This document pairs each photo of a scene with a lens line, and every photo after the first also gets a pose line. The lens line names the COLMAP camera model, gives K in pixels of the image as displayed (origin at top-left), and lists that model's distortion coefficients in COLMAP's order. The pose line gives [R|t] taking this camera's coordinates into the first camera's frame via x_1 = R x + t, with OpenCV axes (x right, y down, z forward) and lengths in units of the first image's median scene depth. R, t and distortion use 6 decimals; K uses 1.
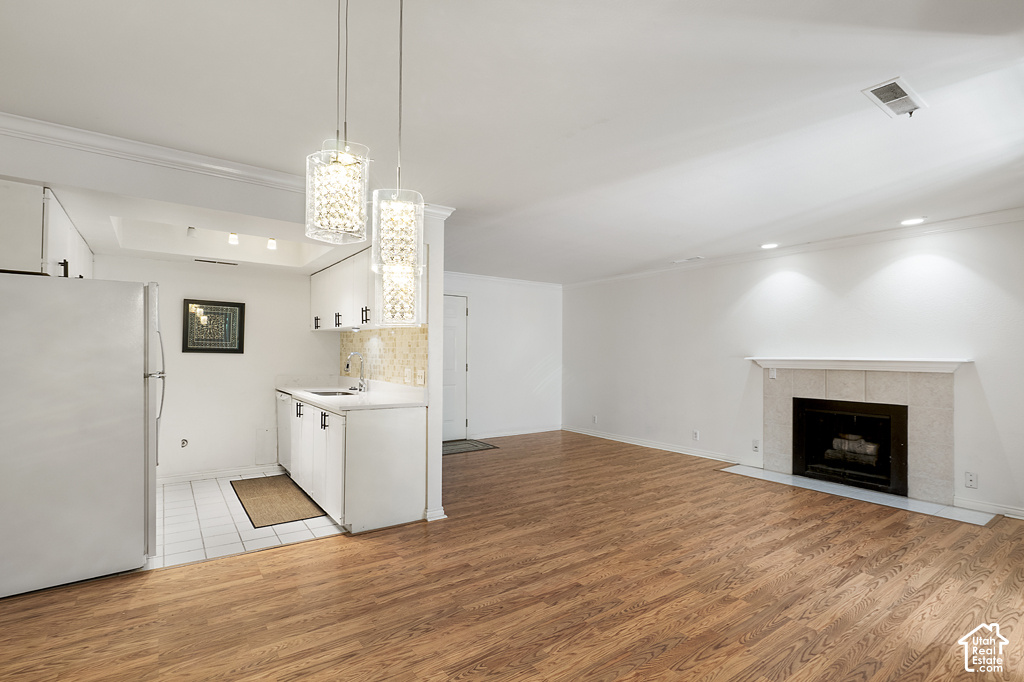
lens RADIAL K [[491.1, 0, 545.8], [0, 491.1, 347.9], [0, 0, 1]] dist [-0.000535, -0.000381]
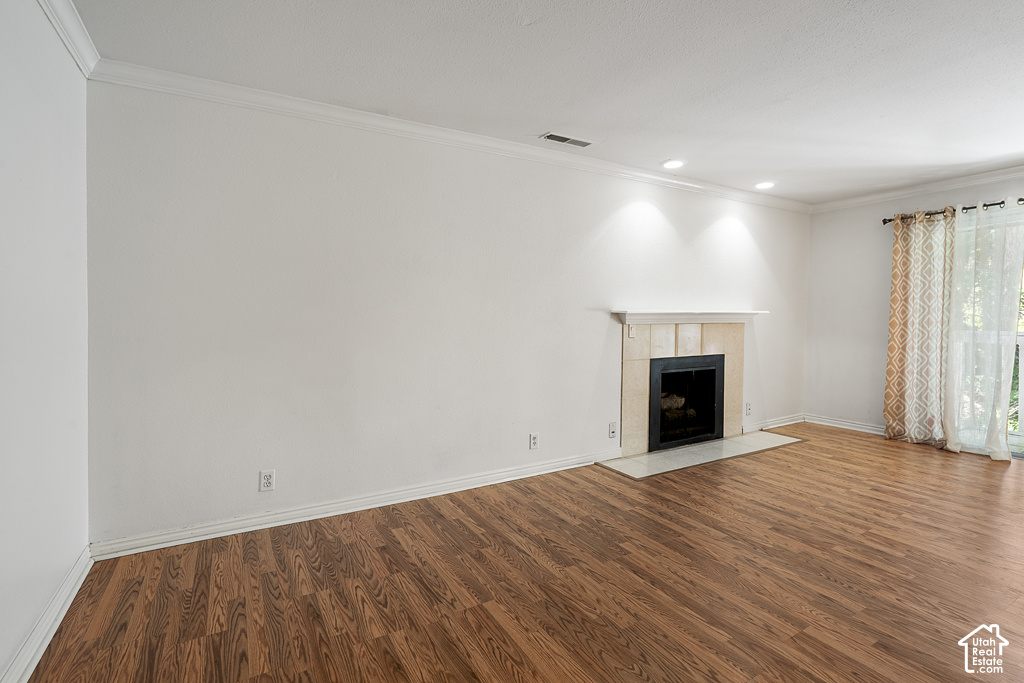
lens RADIAL K [[474.0, 0, 522.1], [0, 474.0, 317.2], [0, 0, 1]] dist [-0.003165, 0.000351]
pose [[0.161069, -0.005178, 0.986930, -0.395795], [-0.005421, 0.999967, 0.006131, 0.034507], [-0.986928, -0.006337, 0.161036, 1.369183]]
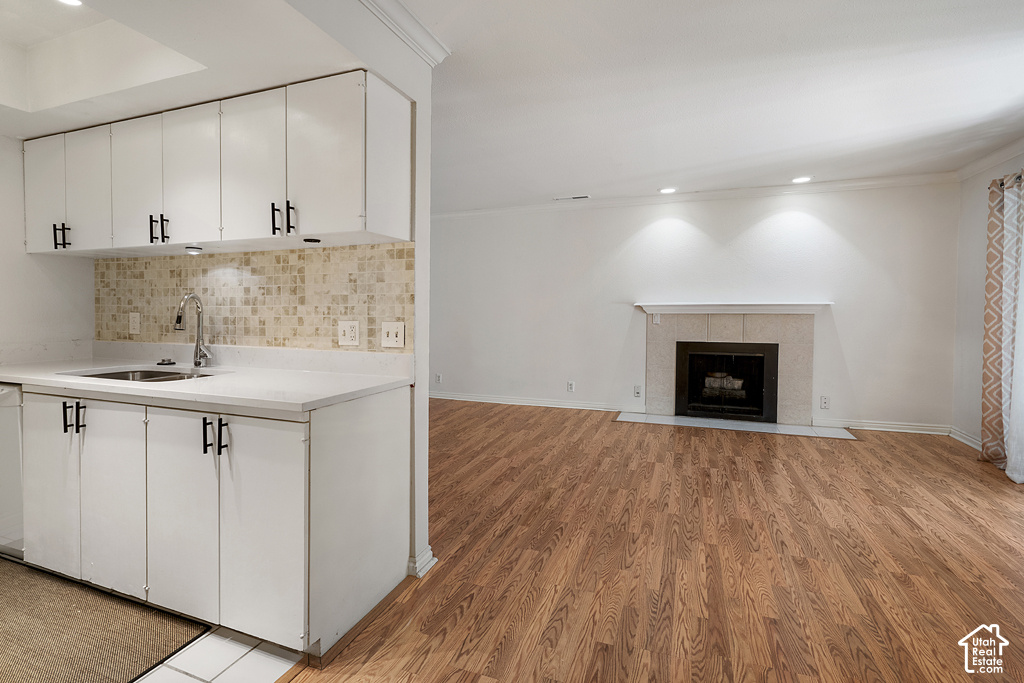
lens RADIAL K [[474.0, 0, 522.1], [0, 474.0, 317.2], [0, 0, 1]] dist [-0.003165, 0.000351]
pose [[0.852955, -0.019557, 0.521617, -0.372304], [0.002013, 0.999414, 0.034180, 0.018104], [-0.521980, -0.028104, 0.852495, 0.401907]]
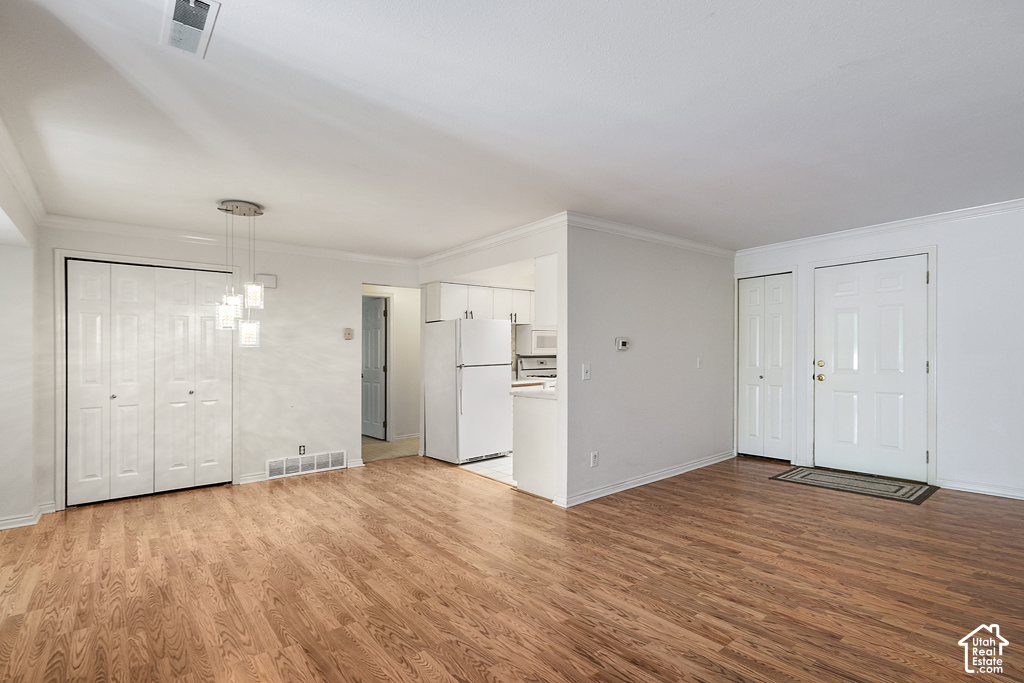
lens RADIAL K [[521.8, 0, 517.6], [0, 521.8, 348.6], [0, 0, 1]] dist [-0.003035, -0.000094]
pose [[-0.004399, -0.019522, -0.999800, 0.827478], [0.033042, 0.999261, -0.019657, 0.021595], [0.999444, -0.033122, -0.003751, 0.819037]]
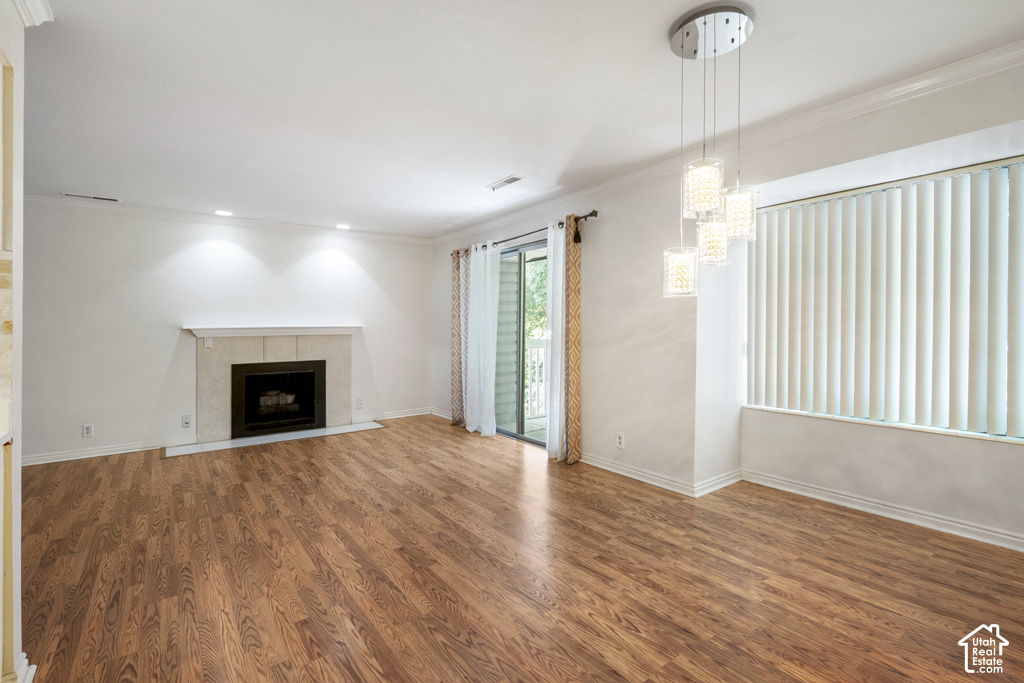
lens RADIAL K [[462.3, 0, 504.6], [0, 462.3, 331.7], [0, 0, 1]] dist [-0.002333, 0.000680]
pose [[0.049523, -0.021681, 0.998538, -0.552570], [-0.004051, 0.999752, 0.021908, 0.010000], [-0.998765, -0.005130, 0.049423, 0.476429]]
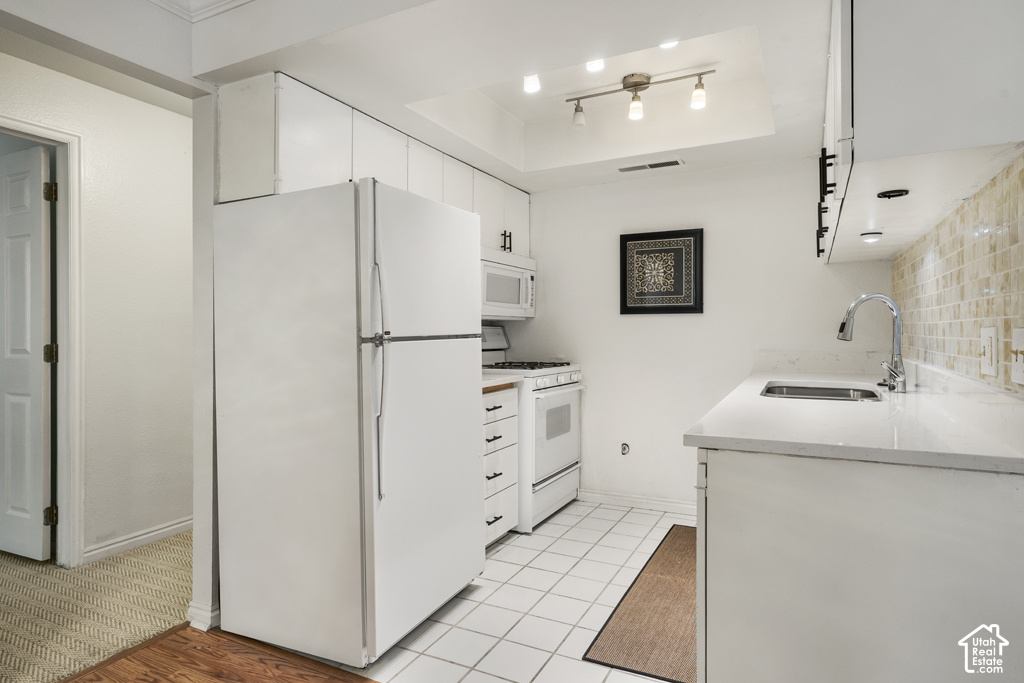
lens RADIAL K [[581.6, 0, 512.0], [0, 581.6, 341.5], [0, 0, 1]] dist [0.021826, 0.000159]
pose [[0.410944, -0.003894, -0.911652, -0.074724], [0.031007, 0.999472, 0.009707, 0.036723], [0.911133, -0.032257, 0.410848, 0.572890]]
